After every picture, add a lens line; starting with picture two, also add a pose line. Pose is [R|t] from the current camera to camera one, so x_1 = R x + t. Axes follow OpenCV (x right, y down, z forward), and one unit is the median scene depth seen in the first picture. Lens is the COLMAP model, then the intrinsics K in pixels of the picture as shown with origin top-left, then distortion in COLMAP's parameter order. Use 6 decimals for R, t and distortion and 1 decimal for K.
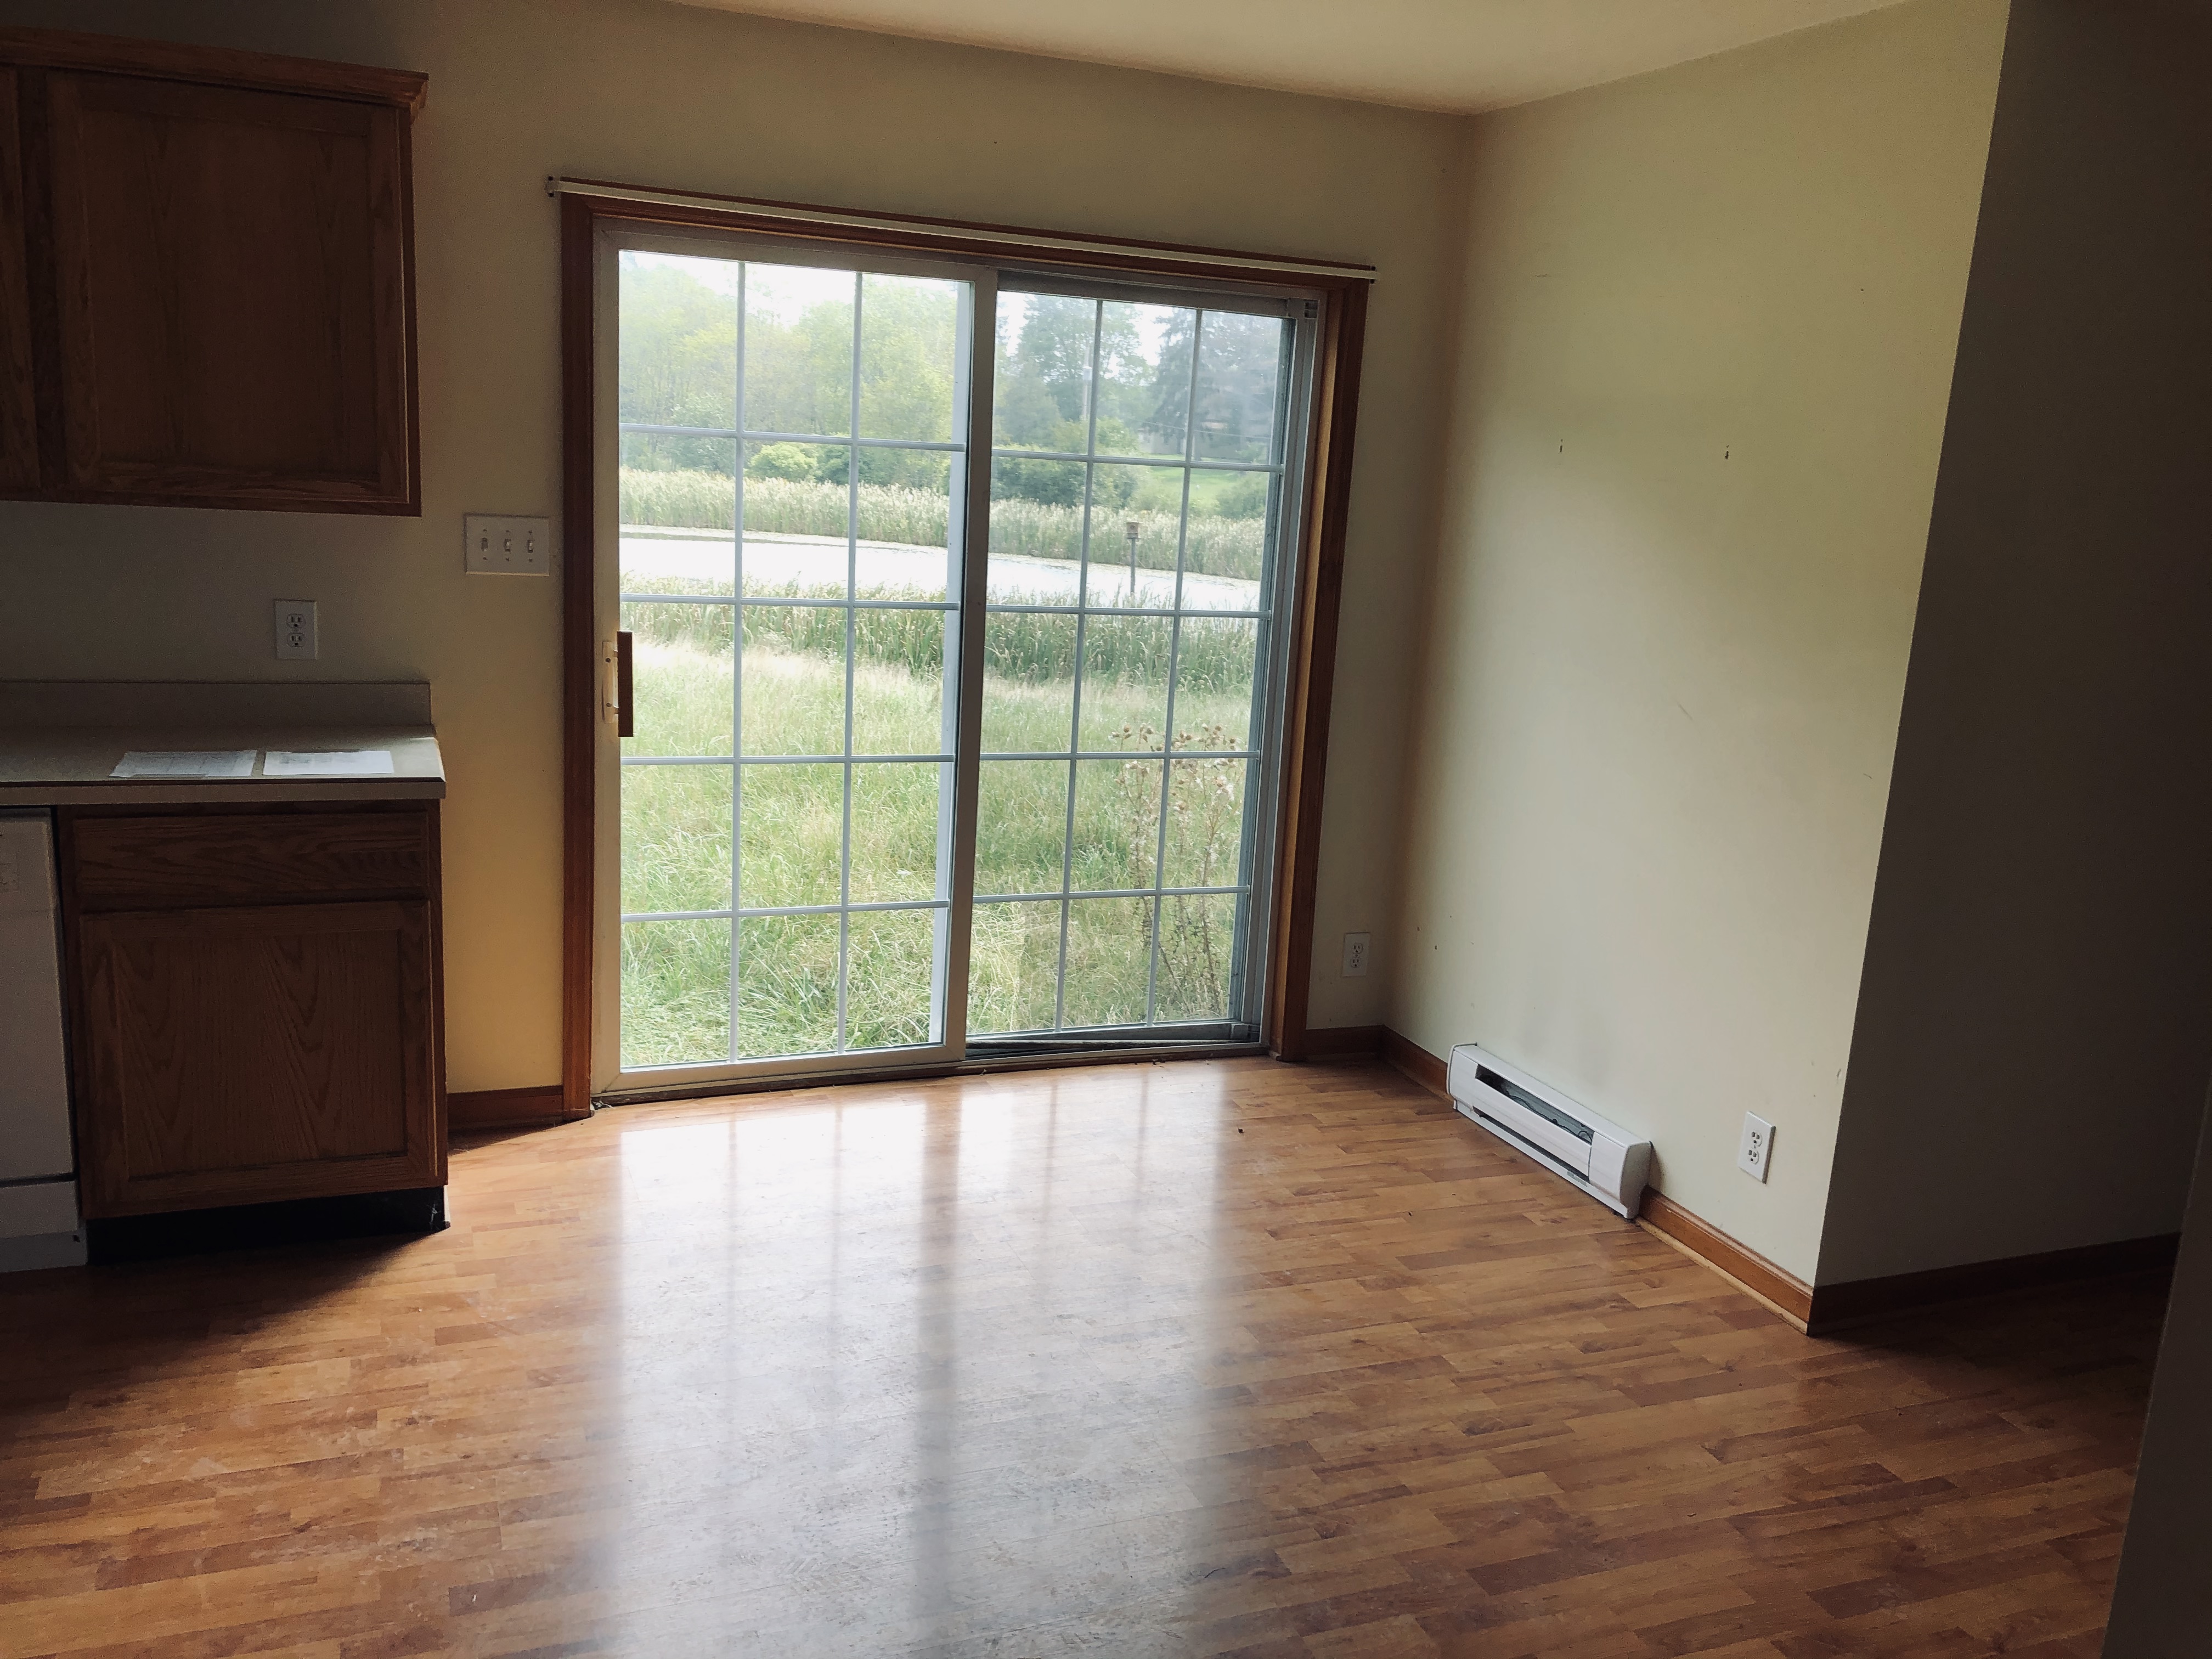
lens RADIAL K [[1820.3, 0, 1106.0], [0, 1820.3, 829.5], [0, 0, 1]] dist [0.029881, -0.010122]
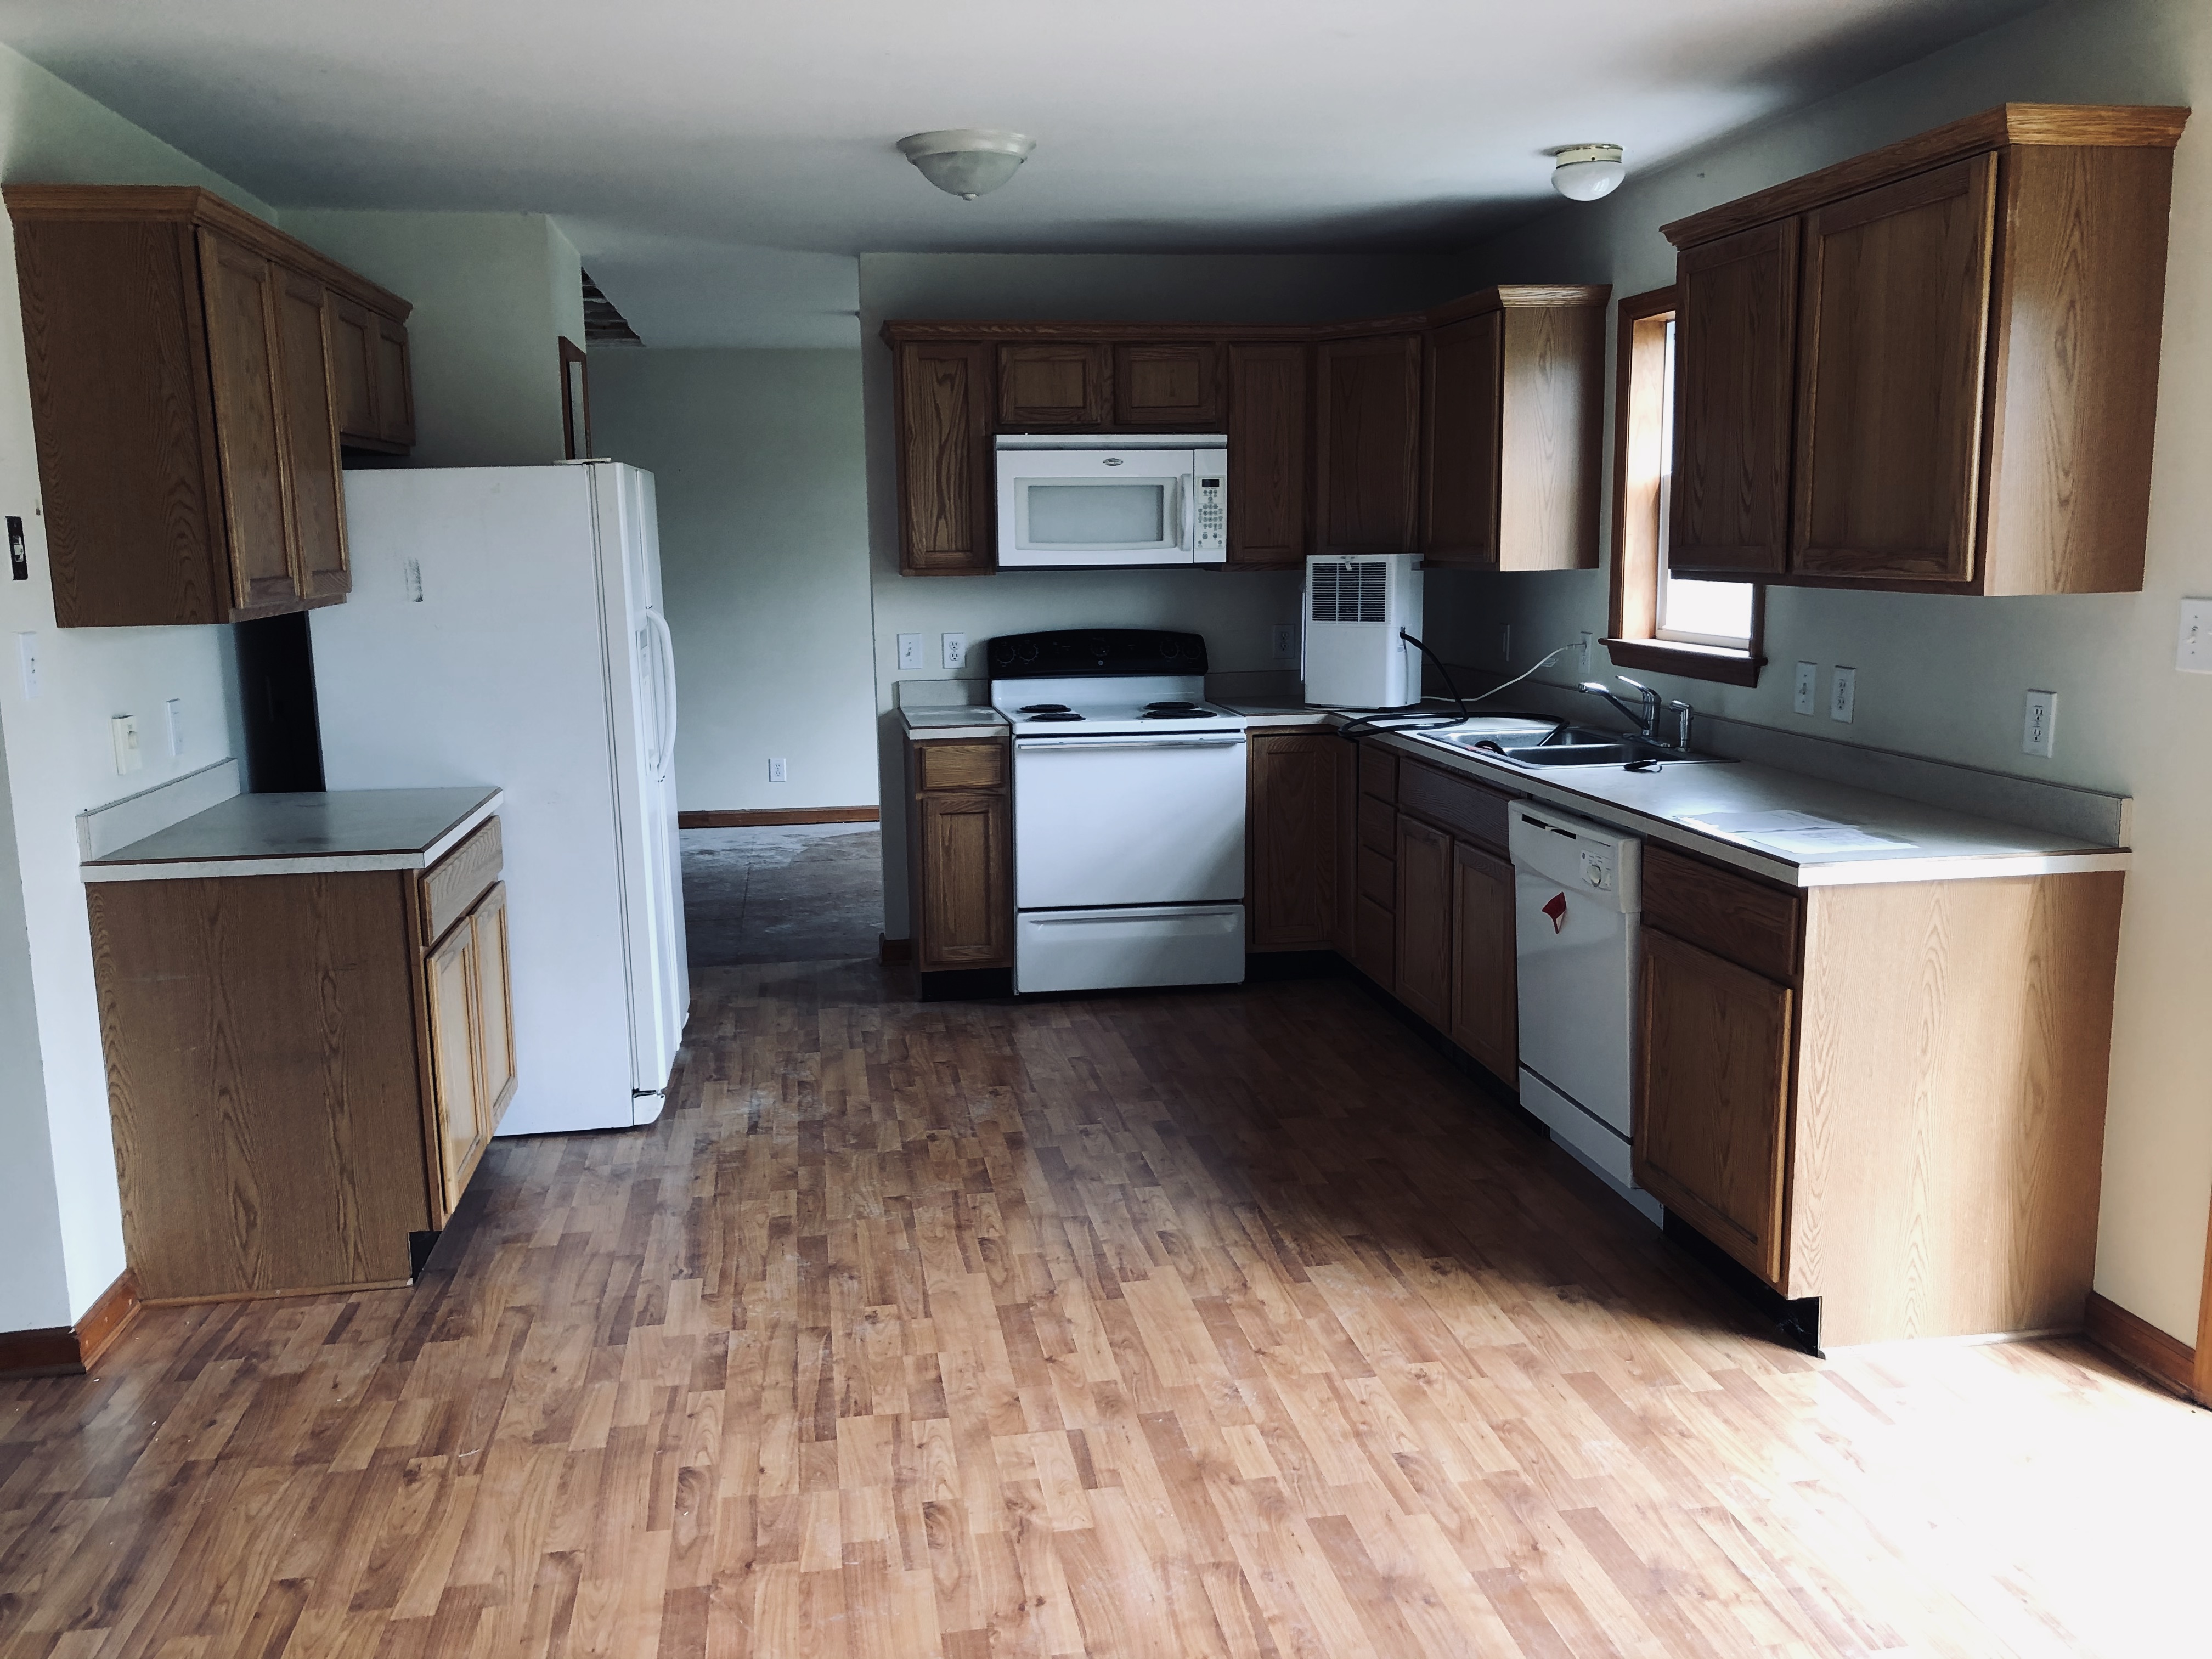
lens RADIAL K [[1820.3, 0, 1106.0], [0, 1820.3, 829.5], [0, 0, 1]] dist [0.029881, -0.010122]
pose [[-0.203835, 0.111610, -0.972623, 0.676839], [-0.192711, 0.969469, 0.151635, -0.129624], [0.959851, 0.218343, -0.176103, 0.880817]]
